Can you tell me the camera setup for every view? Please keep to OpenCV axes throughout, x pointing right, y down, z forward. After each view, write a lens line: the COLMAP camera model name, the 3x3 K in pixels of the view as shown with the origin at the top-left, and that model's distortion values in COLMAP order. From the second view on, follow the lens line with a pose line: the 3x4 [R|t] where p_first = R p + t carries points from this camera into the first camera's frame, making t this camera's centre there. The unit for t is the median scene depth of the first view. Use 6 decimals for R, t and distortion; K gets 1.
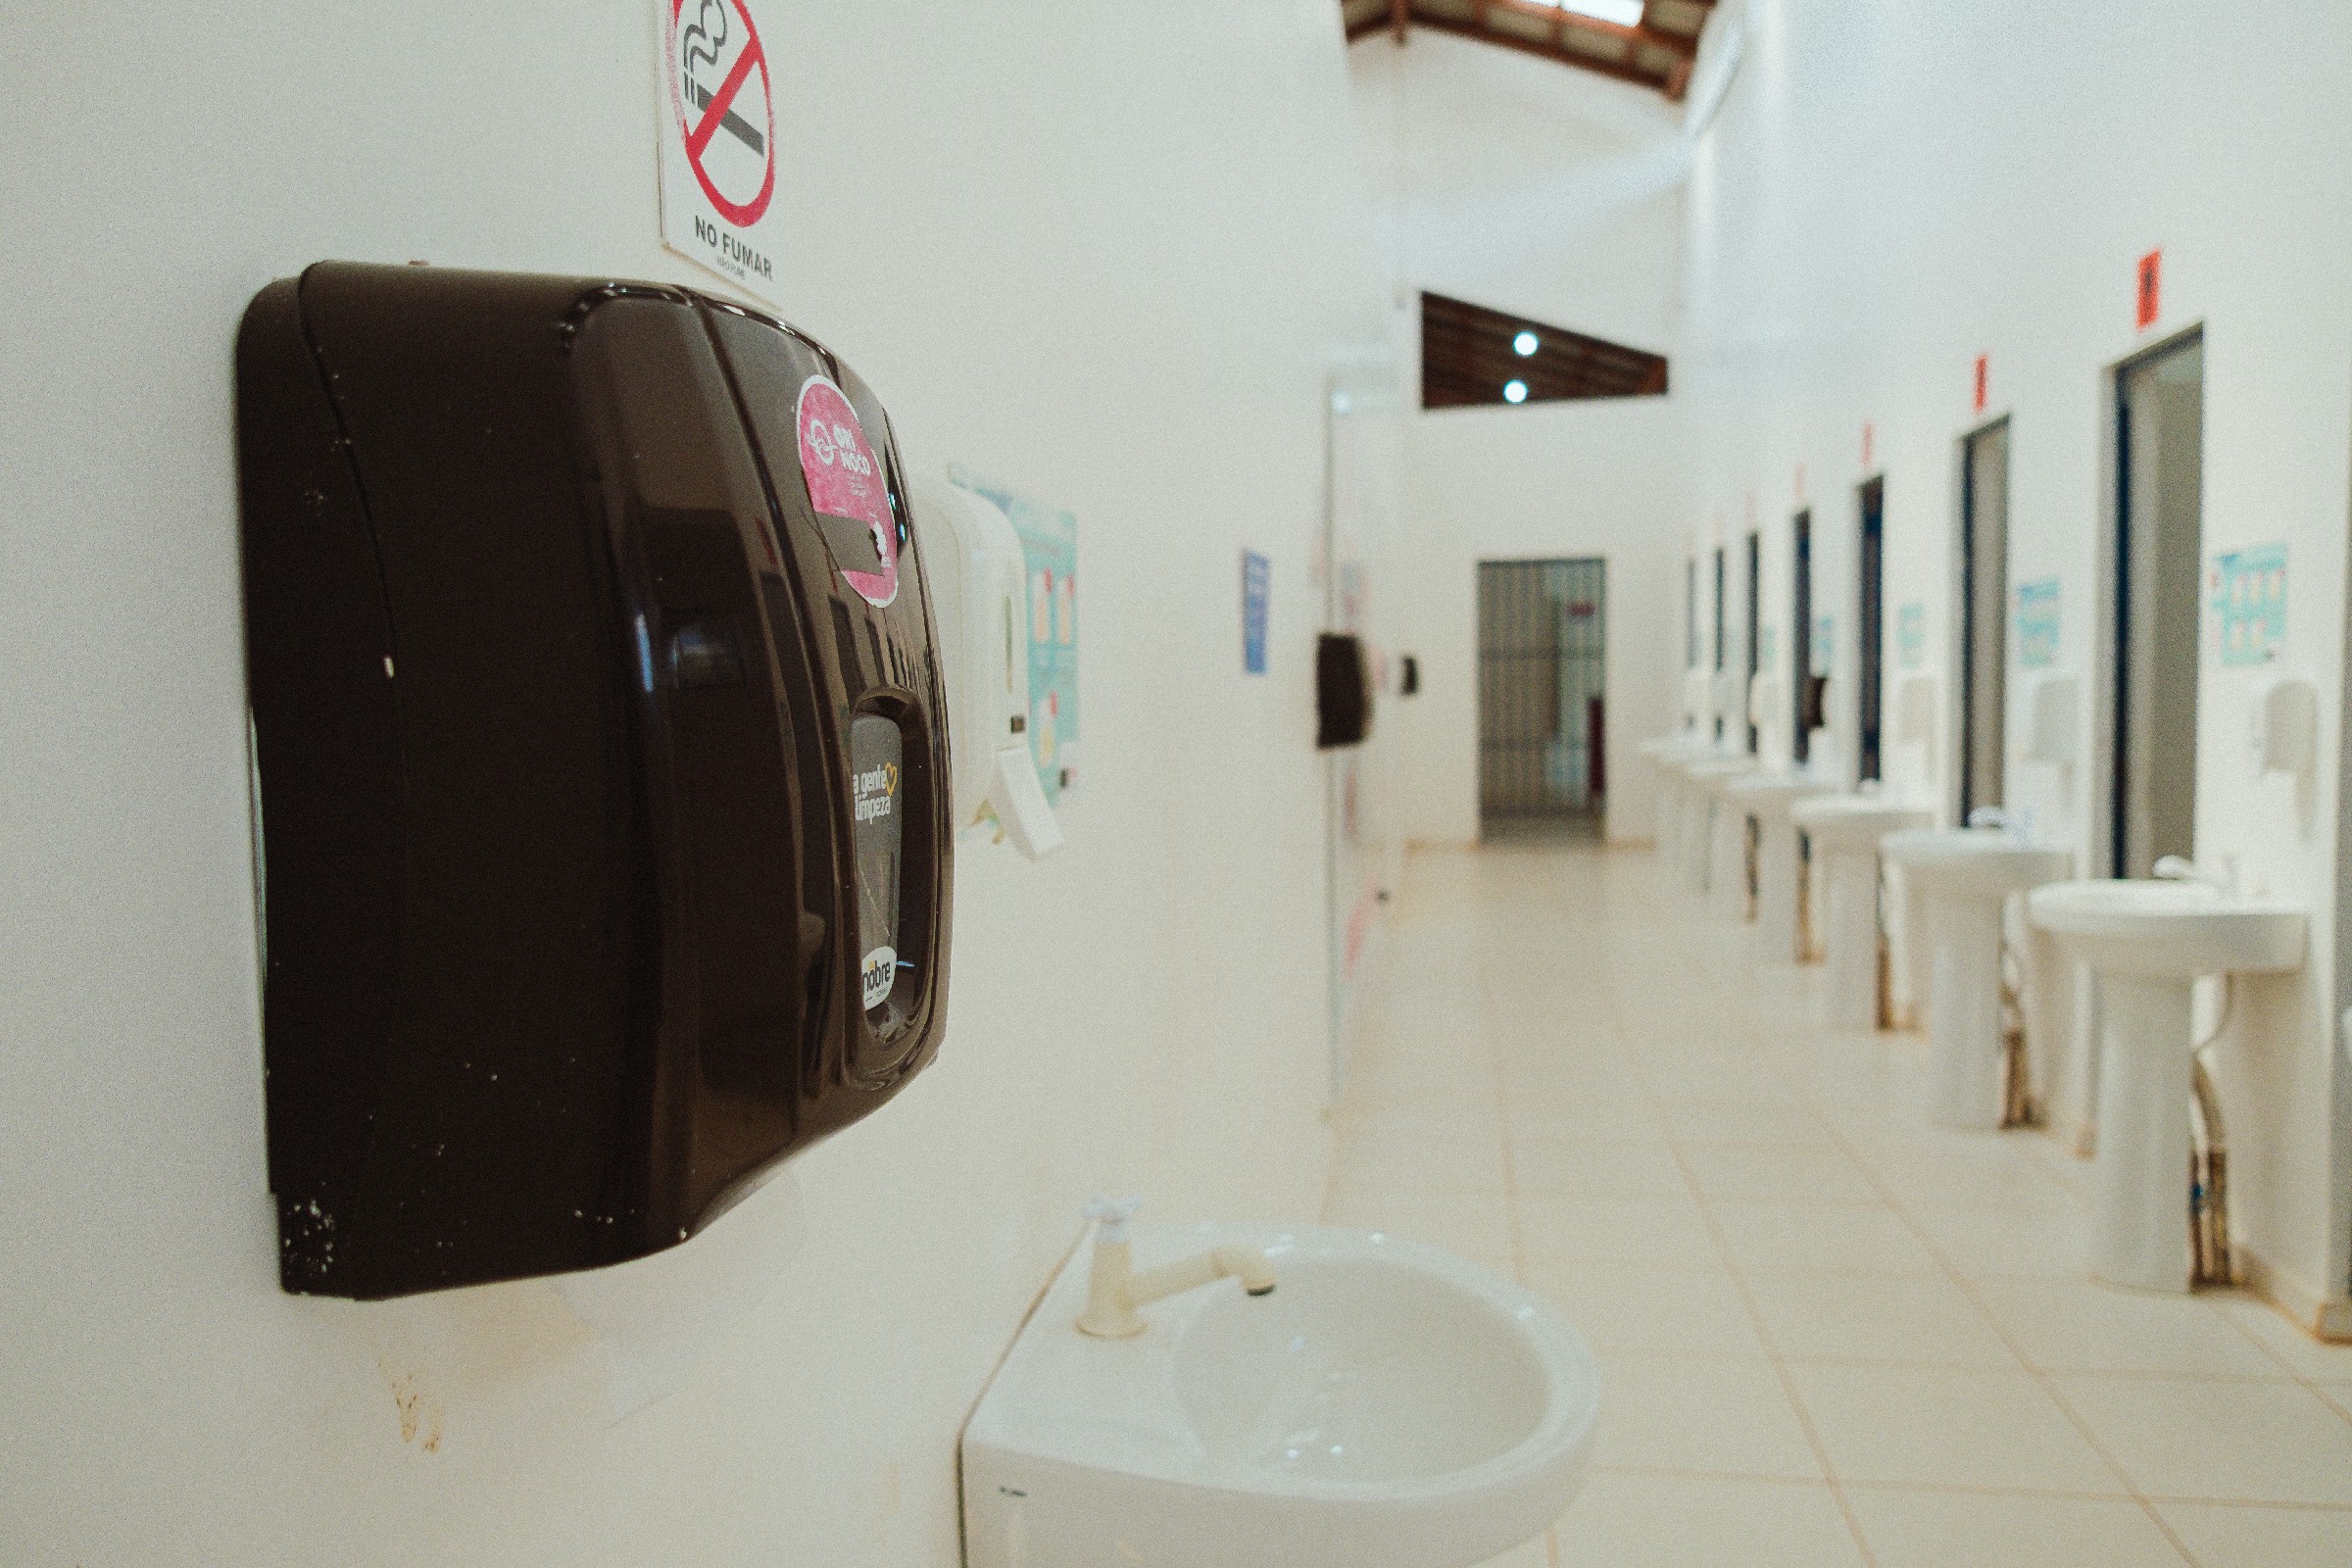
lens RADIAL K [[1559.7, 0, 1176.0], [0, 1559.7, 784.0], [0, 0, 1]] dist [0.003565, -0.002391]
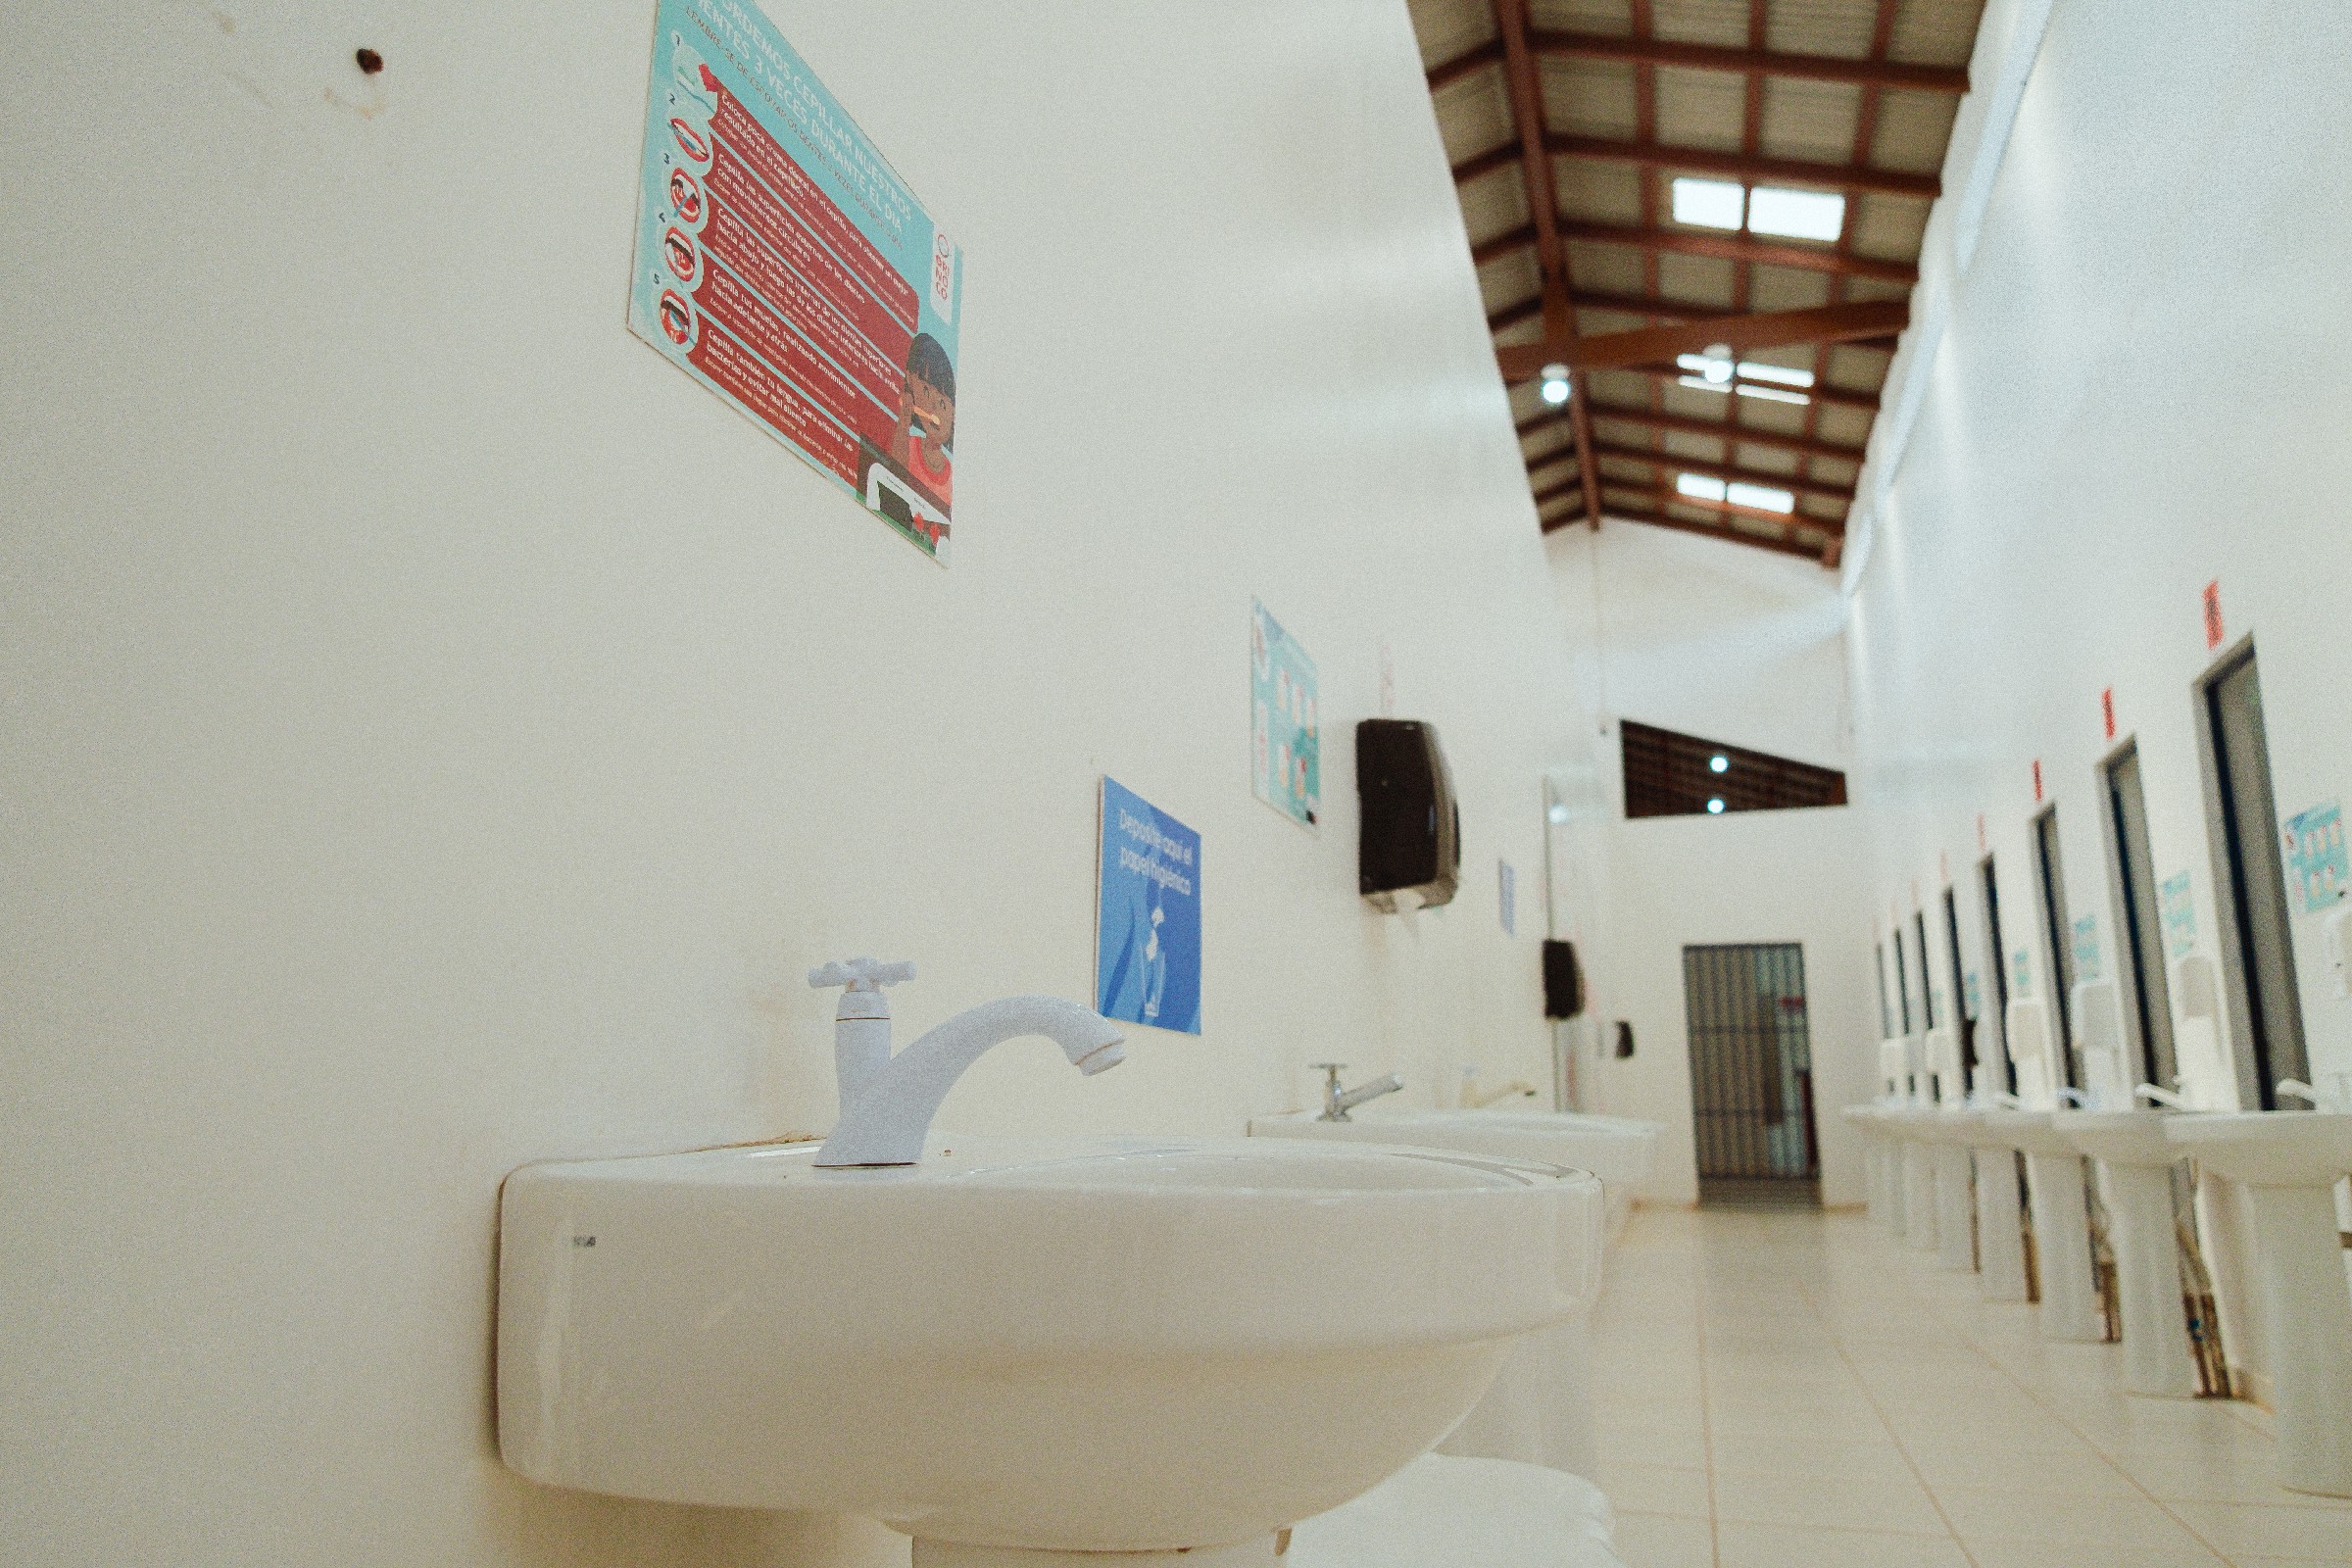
lens RADIAL K [[1538.6, 0, 1176.0], [0, 1538.6, 784.0], [0, 0, 1]] dist [0.017497, -0.027760]
pose [[0.990192, -0.006534, -0.139563, -0.019027], [-0.030579, 0.964554, -0.262109, 0.059313], [0.136328, 0.263806, 0.954893, -0.187267]]
